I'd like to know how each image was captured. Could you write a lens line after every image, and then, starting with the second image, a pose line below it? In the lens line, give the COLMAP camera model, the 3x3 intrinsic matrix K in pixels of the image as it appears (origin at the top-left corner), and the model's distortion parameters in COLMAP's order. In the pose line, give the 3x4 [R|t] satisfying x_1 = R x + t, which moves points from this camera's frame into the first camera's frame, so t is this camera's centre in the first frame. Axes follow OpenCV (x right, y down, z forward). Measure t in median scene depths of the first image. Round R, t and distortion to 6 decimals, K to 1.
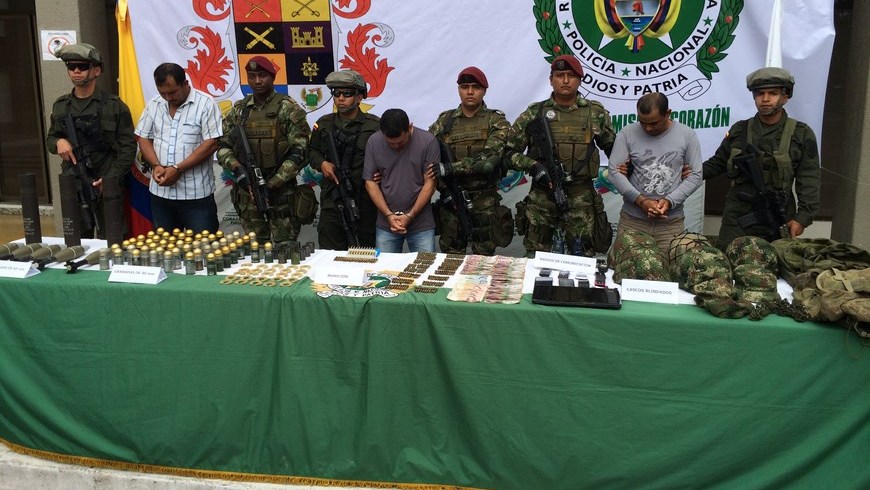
lens RADIAL K [[687.8, 0, 435.0], [0, 687.8, 245.0], [0, 0, 1]] dist [0.037313, -0.032507]
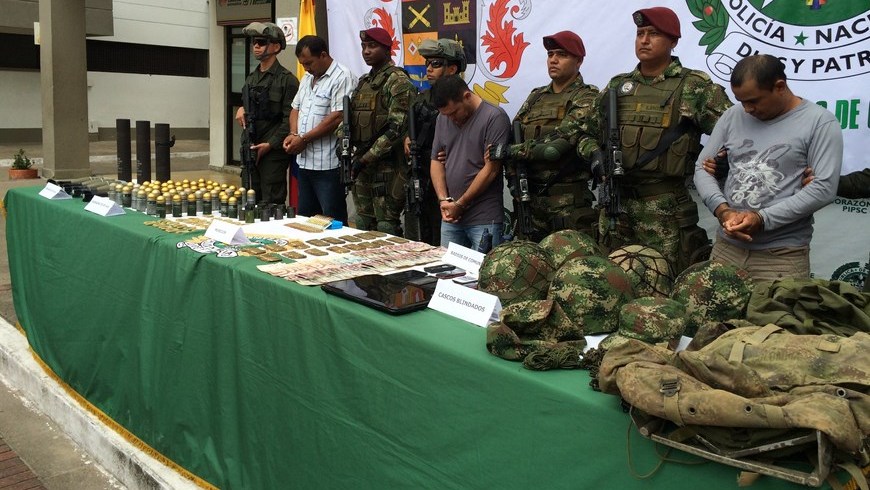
lens RADIAL K [[687.8, 0, 435.0], [0, 687.8, 245.0], [0, 0, 1]] dist [0.037313, -0.032507]
pose [[0.836500, 0.146172, -0.528111, 0.366543], [-0.167282, 0.985877, 0.007908, 0.006826], [0.521808, 0.081728, 0.849139, 0.242079]]
